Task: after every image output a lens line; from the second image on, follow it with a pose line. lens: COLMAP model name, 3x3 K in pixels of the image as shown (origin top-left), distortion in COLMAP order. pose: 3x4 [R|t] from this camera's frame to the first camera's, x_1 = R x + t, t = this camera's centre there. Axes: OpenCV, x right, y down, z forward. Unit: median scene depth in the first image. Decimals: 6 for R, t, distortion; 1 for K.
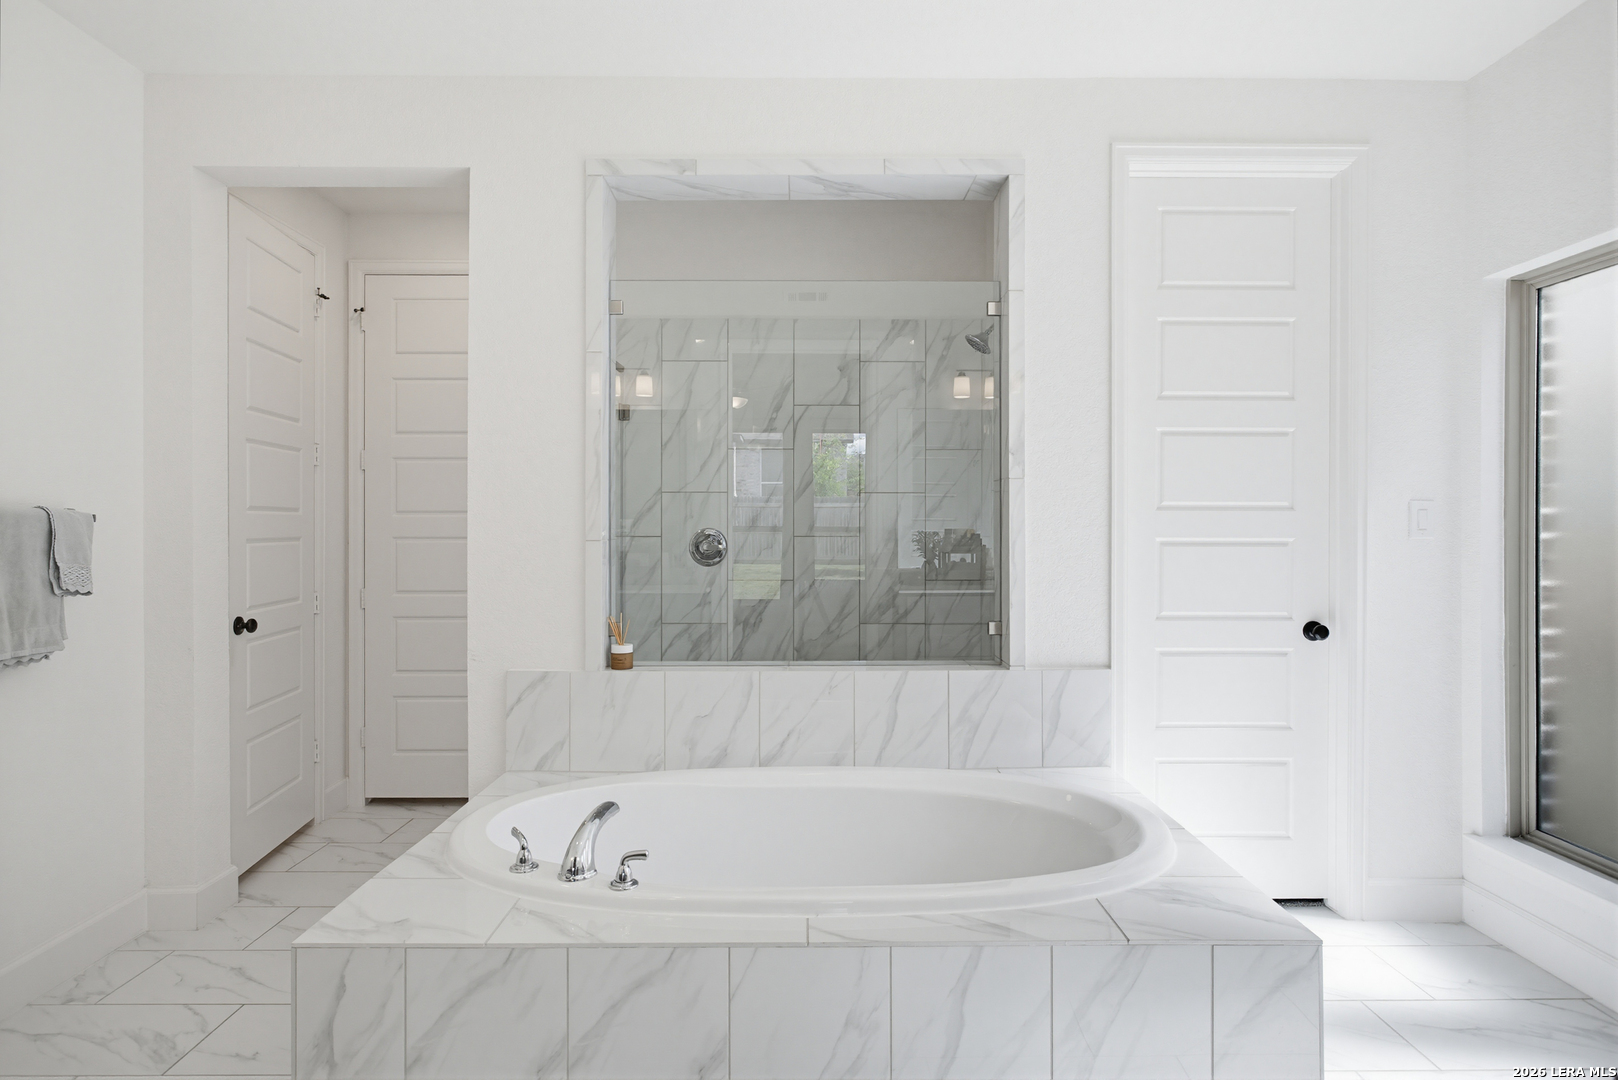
lens RADIAL K [[918.7, 0, 807.7], [0, 918.7, 538.7], [0, 0, 1]] dist [-0.008463, -0.000342]
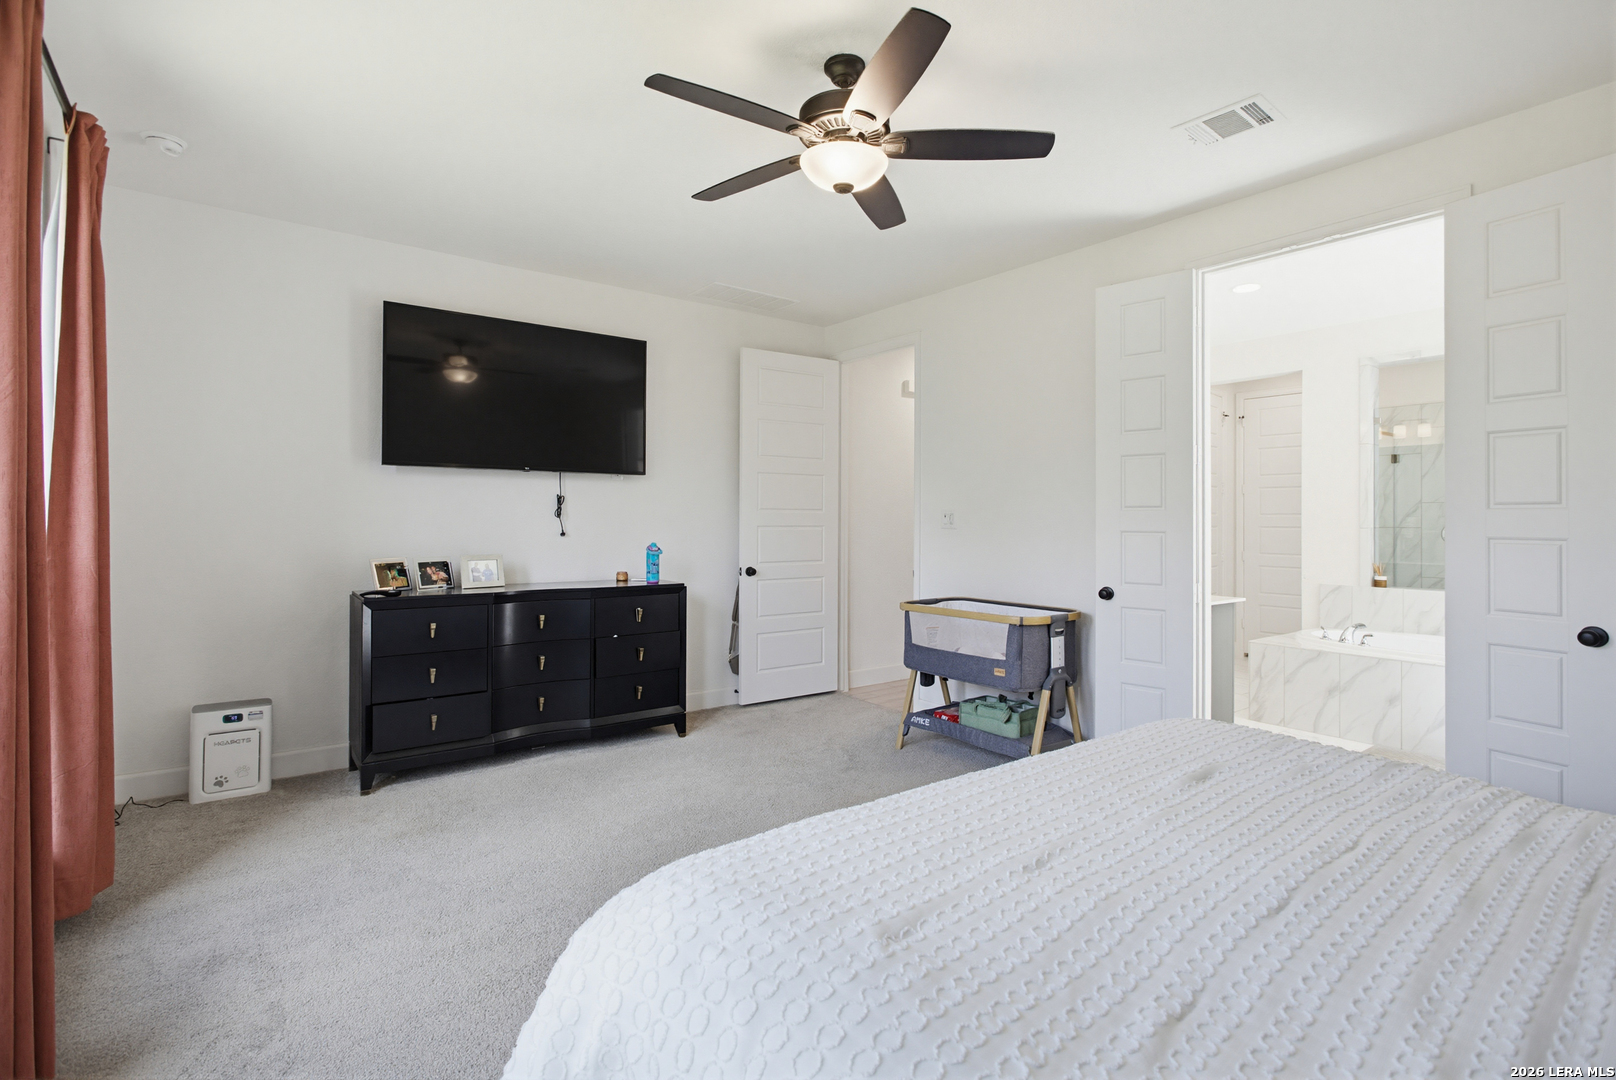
lens RADIAL K [[761.8, 0, 802.5], [0, 761.8, 528.7], [0, 0, 1]] dist [-0.004660, 0.002998]
pose [[0.601322, -0.005133, -0.798990, 0.424953], [0.005032, 0.999984, -0.002637, -0.000454], [0.798991, -0.002435, 0.601338, -1.210961]]
